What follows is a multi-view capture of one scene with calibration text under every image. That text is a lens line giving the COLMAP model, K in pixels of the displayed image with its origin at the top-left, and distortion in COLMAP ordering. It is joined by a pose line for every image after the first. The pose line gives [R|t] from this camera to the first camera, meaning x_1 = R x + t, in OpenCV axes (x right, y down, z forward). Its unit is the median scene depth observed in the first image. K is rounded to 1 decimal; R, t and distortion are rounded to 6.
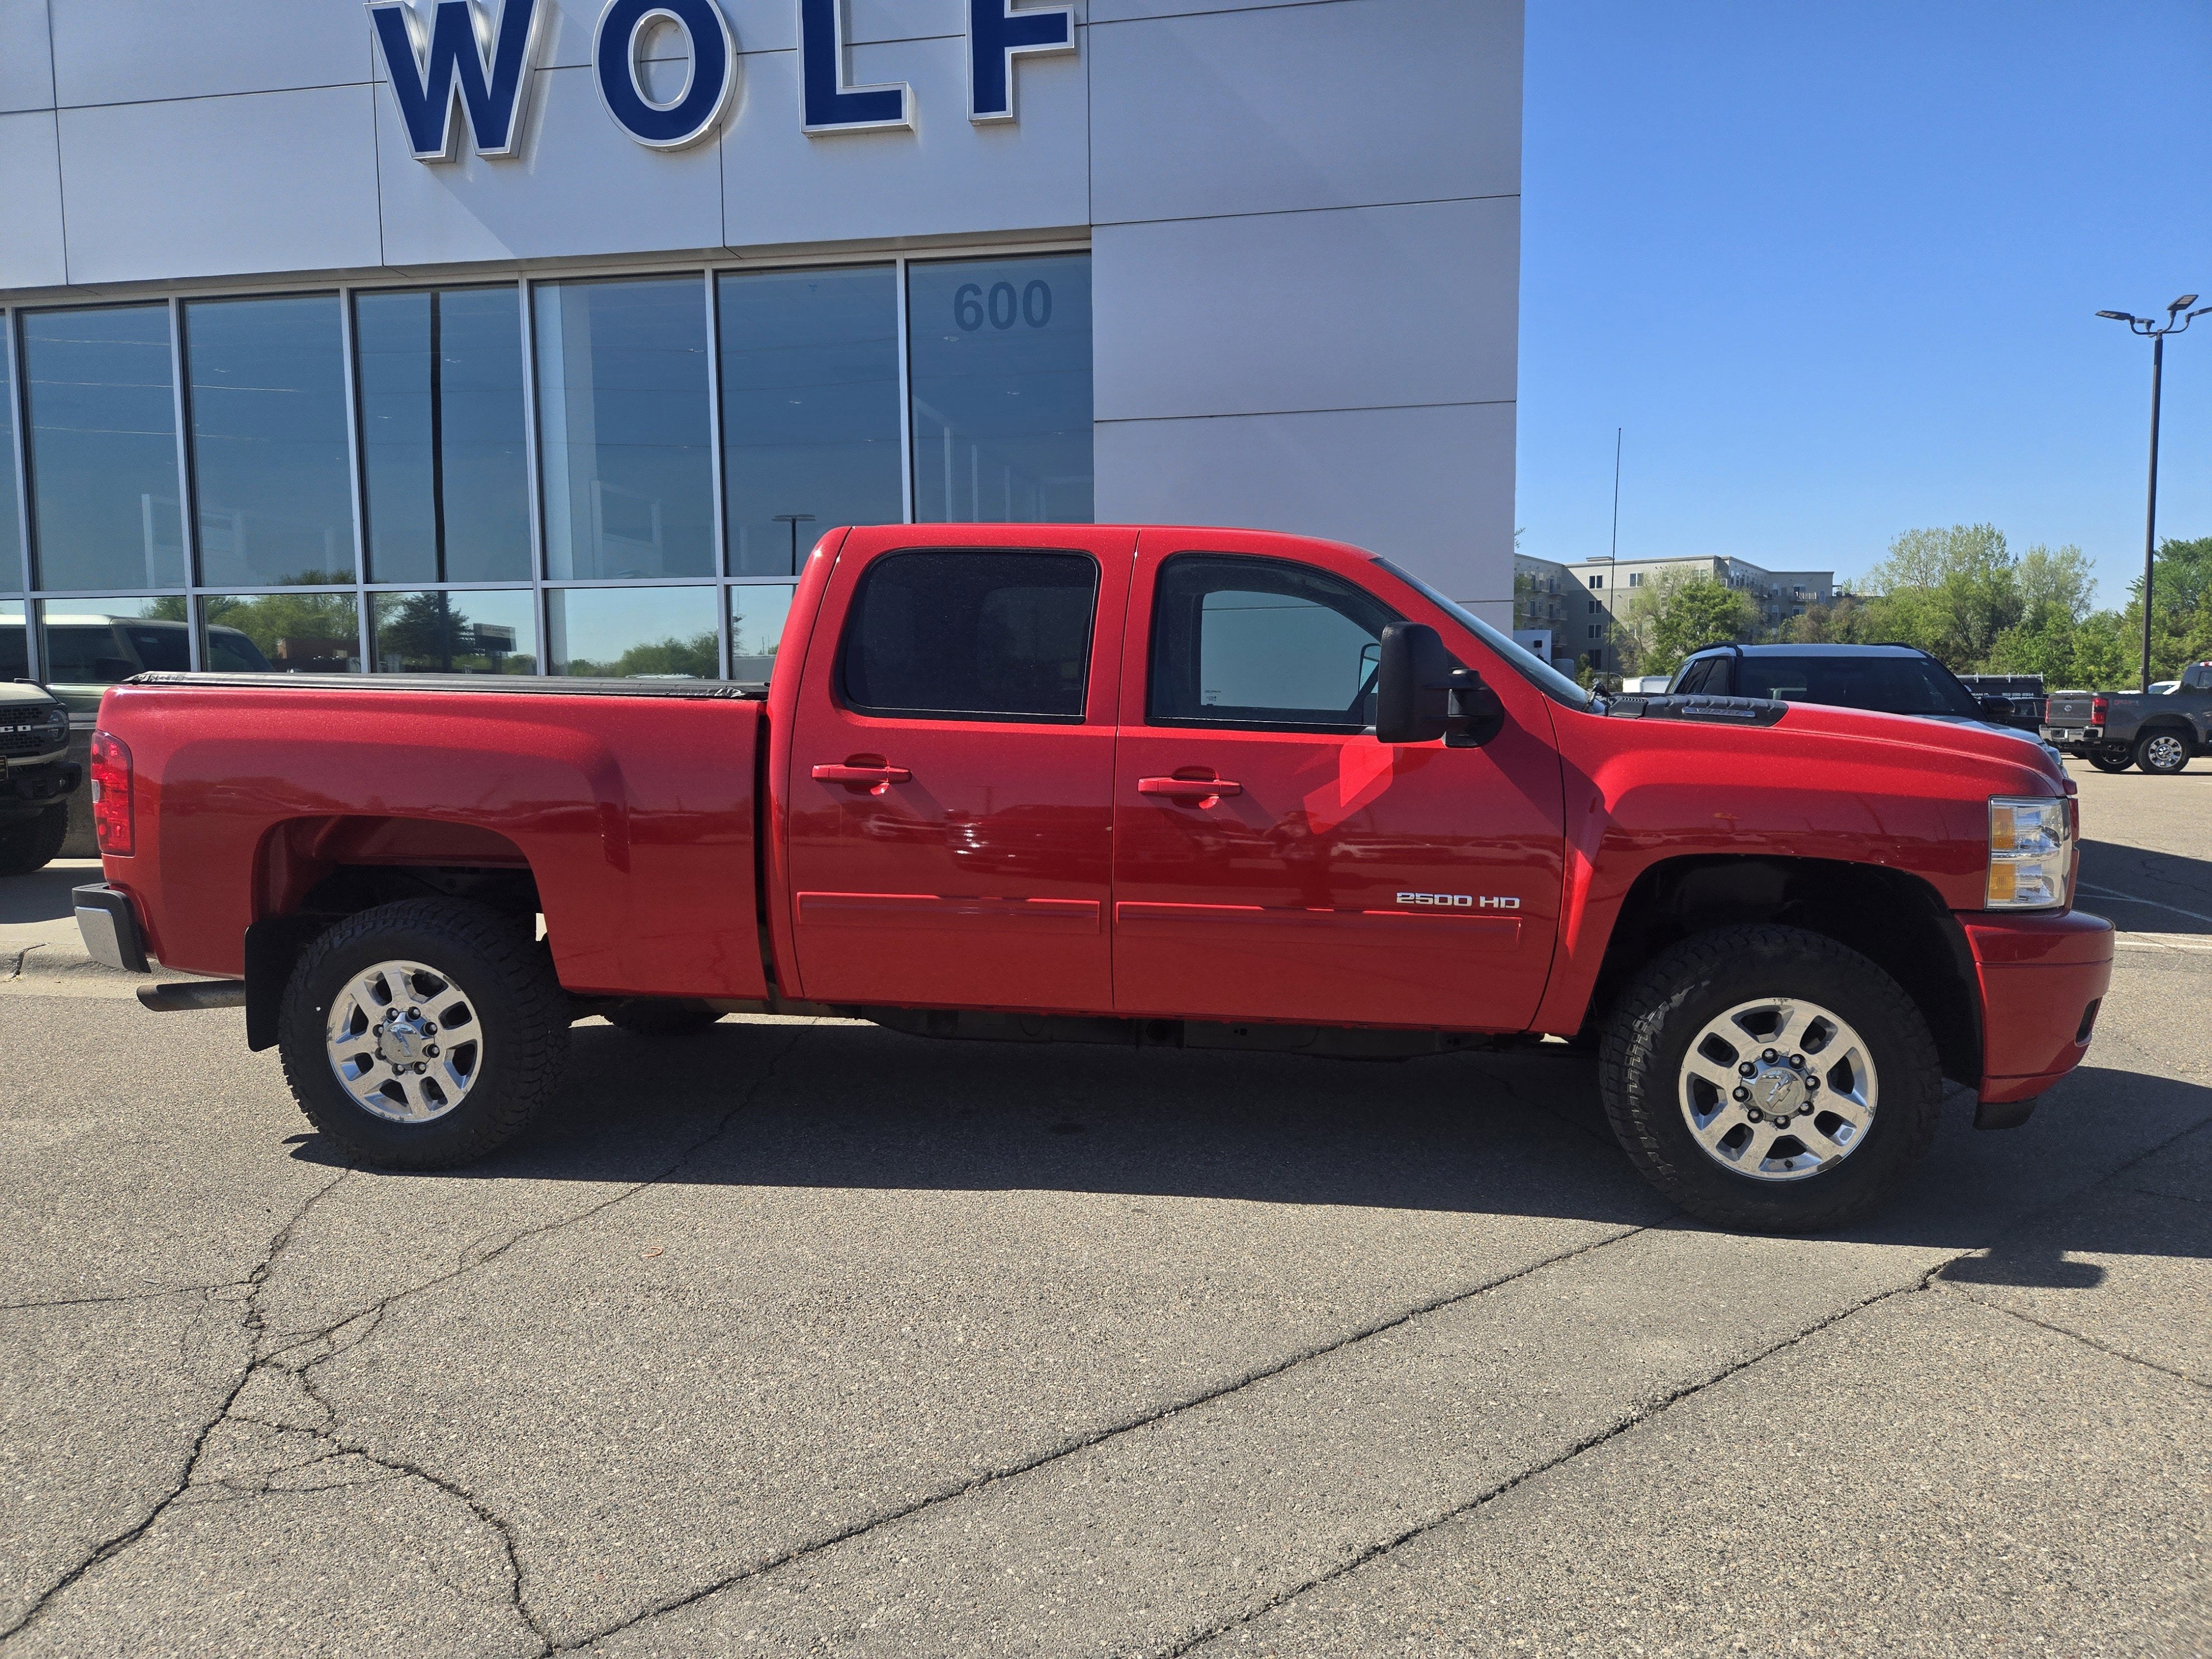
lens RADIAL K [[1486.1, 0, 1106.0], [0, 1486.1, 829.5], [0, 0, 1]] dist [0.078122, -0.079745]
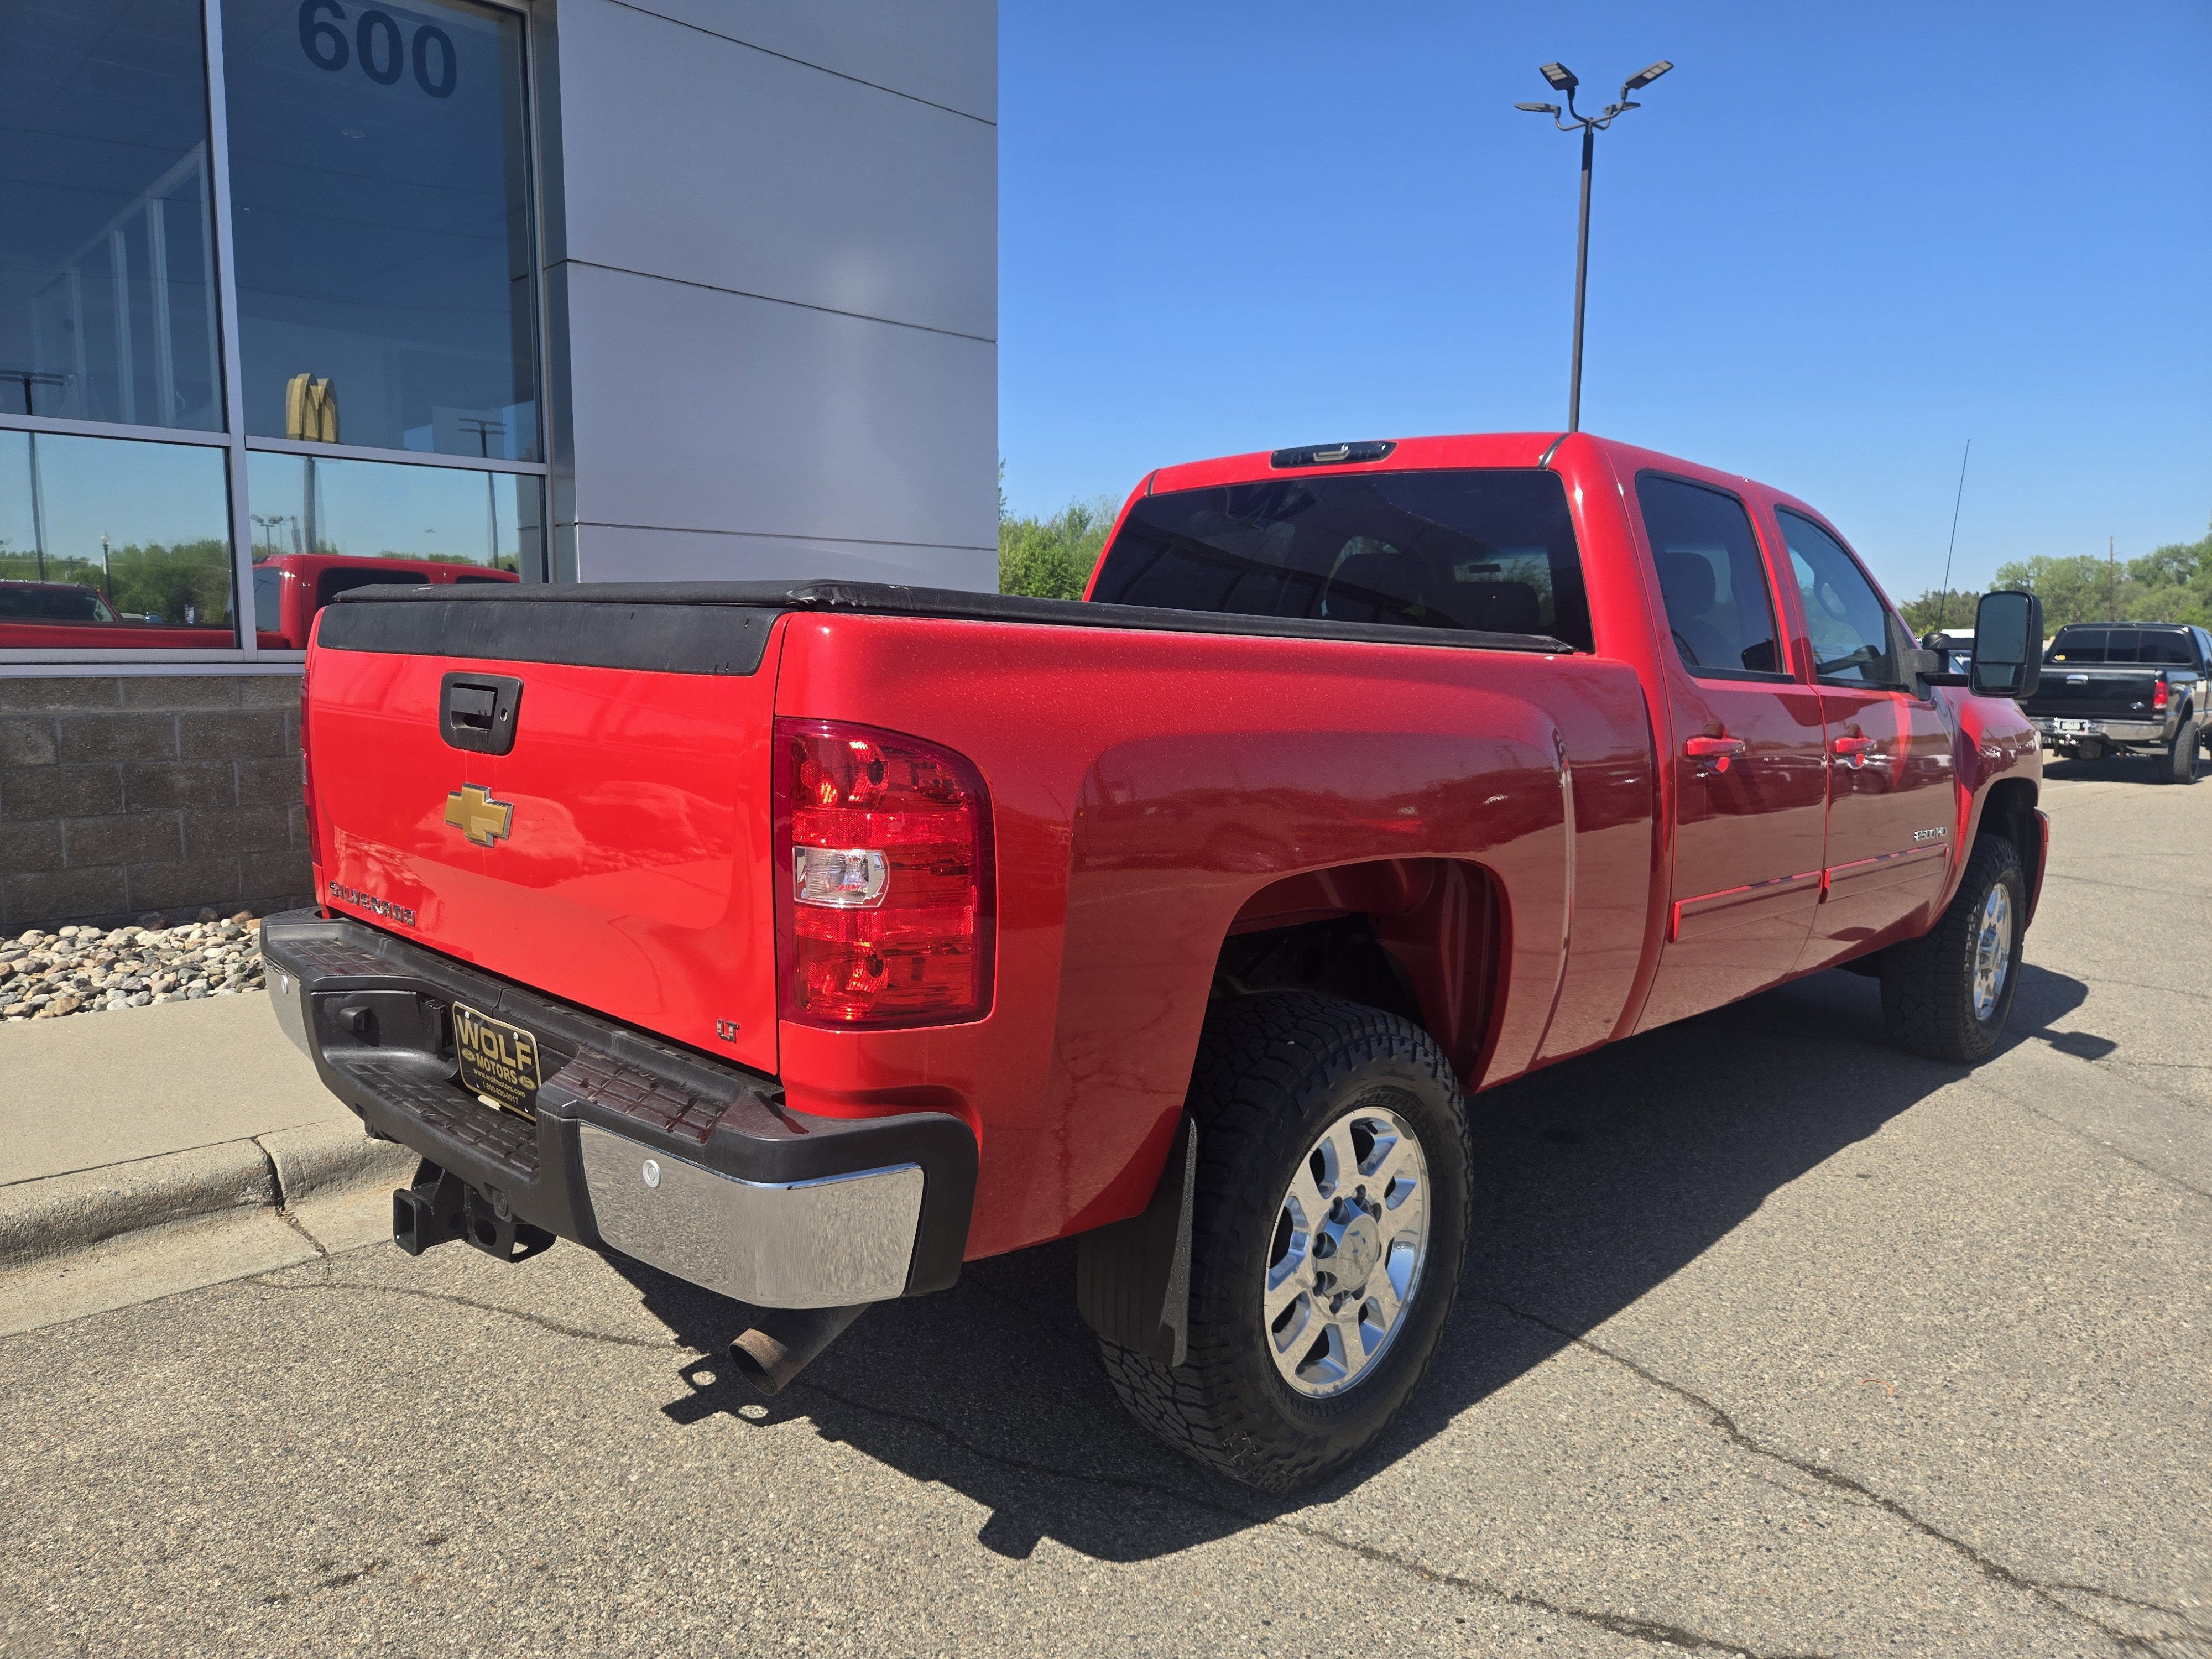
lens RADIAL K [[1529.8, 0, 1106.0], [0, 1529.8, 829.5], [0, 0, 1]] dist [0.013481, 0.001350]
pose [[0.587421, -0.083790, 0.804932, -0.965075], [0.062507, 0.996352, 0.058100, -0.054552], [-0.806864, 0.016185, 0.590516, 0.733109]]
